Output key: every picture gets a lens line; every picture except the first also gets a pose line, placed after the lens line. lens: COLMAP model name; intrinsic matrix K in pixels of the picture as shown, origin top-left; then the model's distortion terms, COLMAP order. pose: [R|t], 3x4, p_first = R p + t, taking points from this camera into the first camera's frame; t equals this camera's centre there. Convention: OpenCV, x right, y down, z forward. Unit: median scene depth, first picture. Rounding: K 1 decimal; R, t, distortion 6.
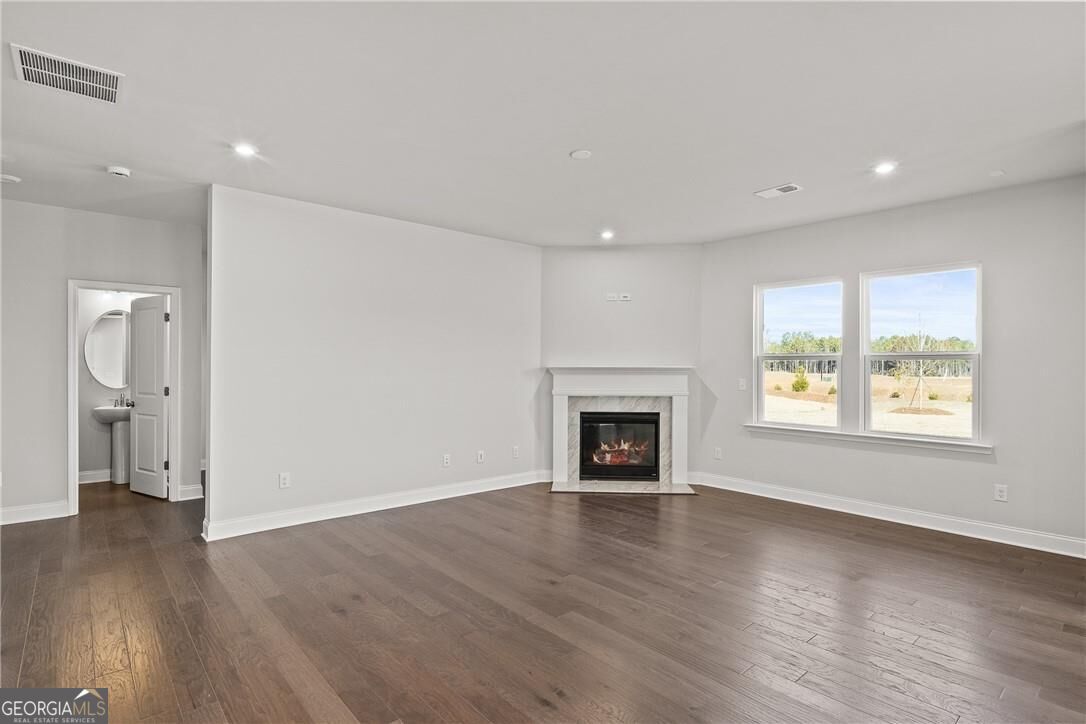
lens RADIAL K [[546.6, 0, 556.6], [0, 546.6, 363.6], [0, 0, 1]] dist [-0.002143, -0.000257]
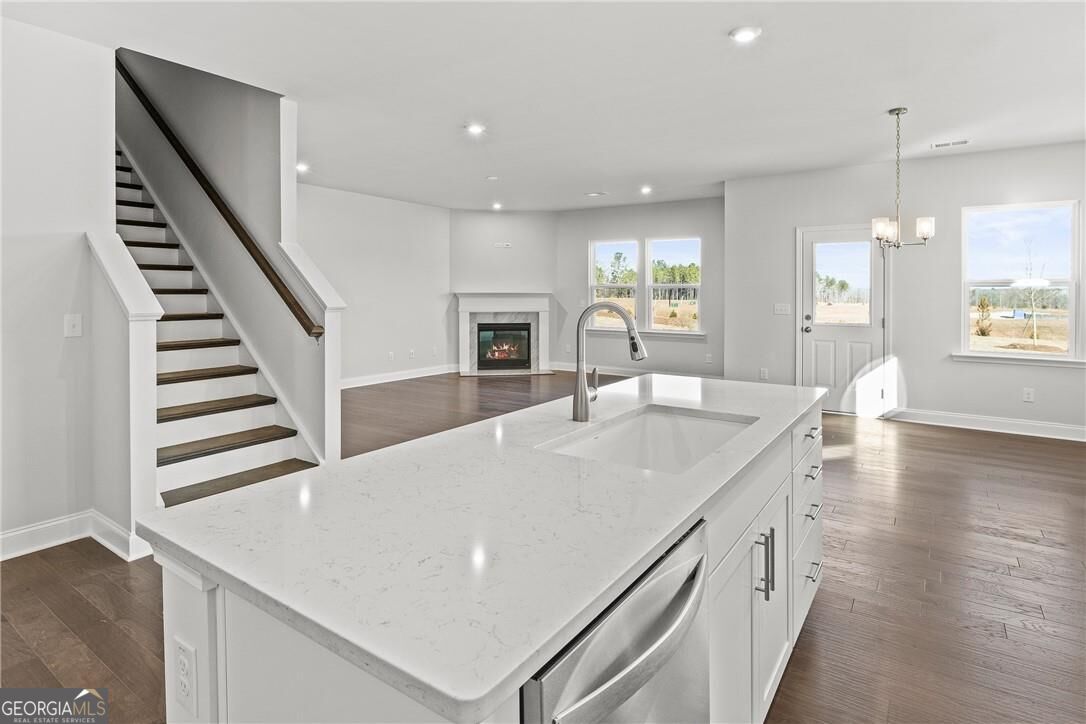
lens RADIAL K [[546.6, 0, 556.6], [0, 546.6, 363.6], [0, 0, 1]] dist [-0.002143, -0.000257]
pose [[0.969849, -0.033294, 0.241420, -0.110412], [0.001116, 0.991220, 0.132215, 0.001385], [-0.243703, -0.127960, 0.961372, -0.484830]]
